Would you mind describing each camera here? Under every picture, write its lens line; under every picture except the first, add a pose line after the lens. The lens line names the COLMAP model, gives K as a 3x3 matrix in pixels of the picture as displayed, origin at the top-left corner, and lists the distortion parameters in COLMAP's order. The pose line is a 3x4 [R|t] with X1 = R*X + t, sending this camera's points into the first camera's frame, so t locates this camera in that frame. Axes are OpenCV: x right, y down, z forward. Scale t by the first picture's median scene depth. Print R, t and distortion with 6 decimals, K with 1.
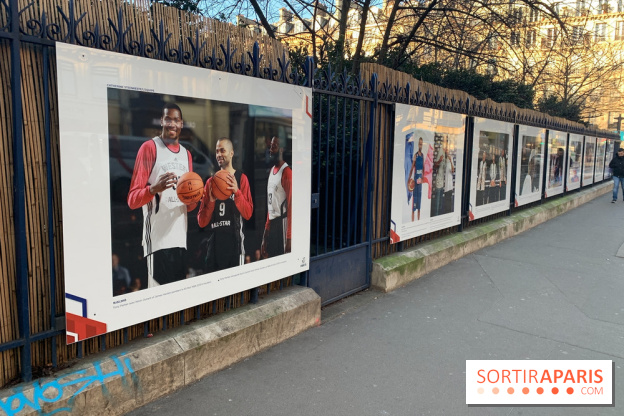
lens RADIAL K [[486.3, 0, 313.0], [0, 486.3, 202.7], [0, 0, 1]] dist [0.049831, -0.007430]
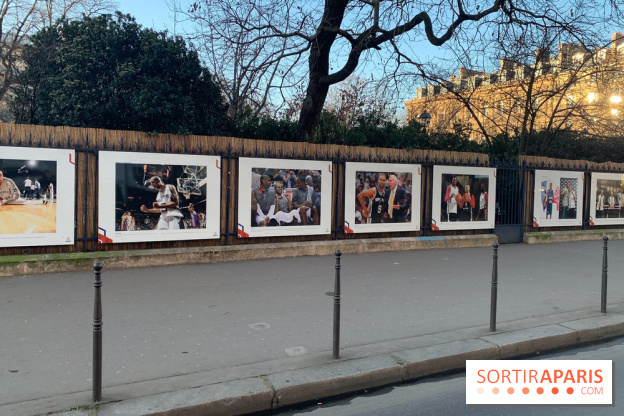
lens RADIAL K [[486.3, 0, 313.0], [0, 486.3, 202.7], [0, 0, 1]] dist [0.049831, -0.007430]
pose [[0.910012, 0.019722, -0.414113, 0.144452], [-0.053014, 0.996203, -0.069053, 0.162936], [0.411179, 0.084793, 0.907602, -1.428508]]
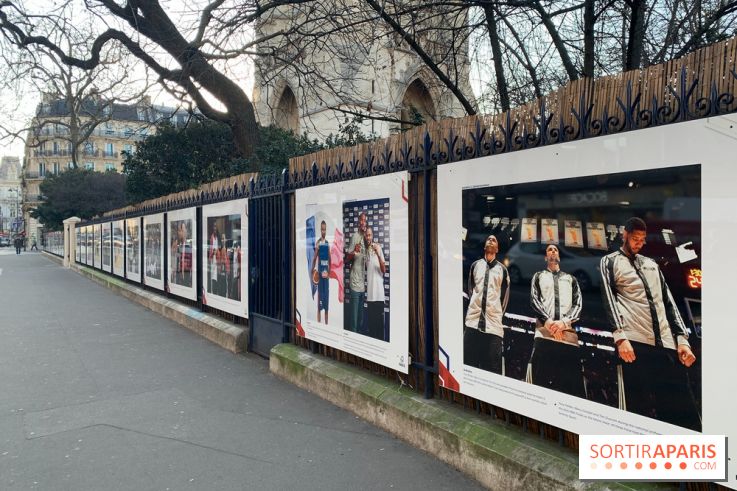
lens RADIAL K [[574.3, 0, 369.7], [0, 574.3, 239.2], [0, 0, 1]] dist [0.049831, -0.007430]
pose [[-0.350692, -0.006591, -0.936468, 0.979426], [-0.104890, 0.993960, 0.032284, -0.127491], [0.930598, 0.109548, -0.349265, 1.266511]]
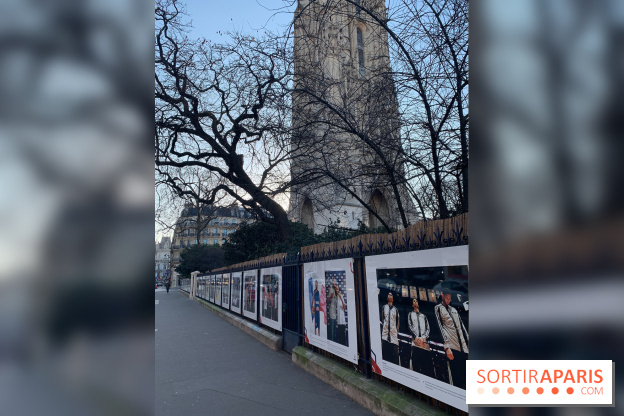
lens RADIAL K [[336.0, 0, 305.7], [0, 336.0, 205.8], [0, 0, 1]] dist [0.033904, -0.000902]
pose [[-0.495689, -0.183022, -0.848997, 1.109979], [-0.082298, 0.983043, -0.163869, -0.172613], [0.864592, -0.011358, -0.502346, 1.379123]]
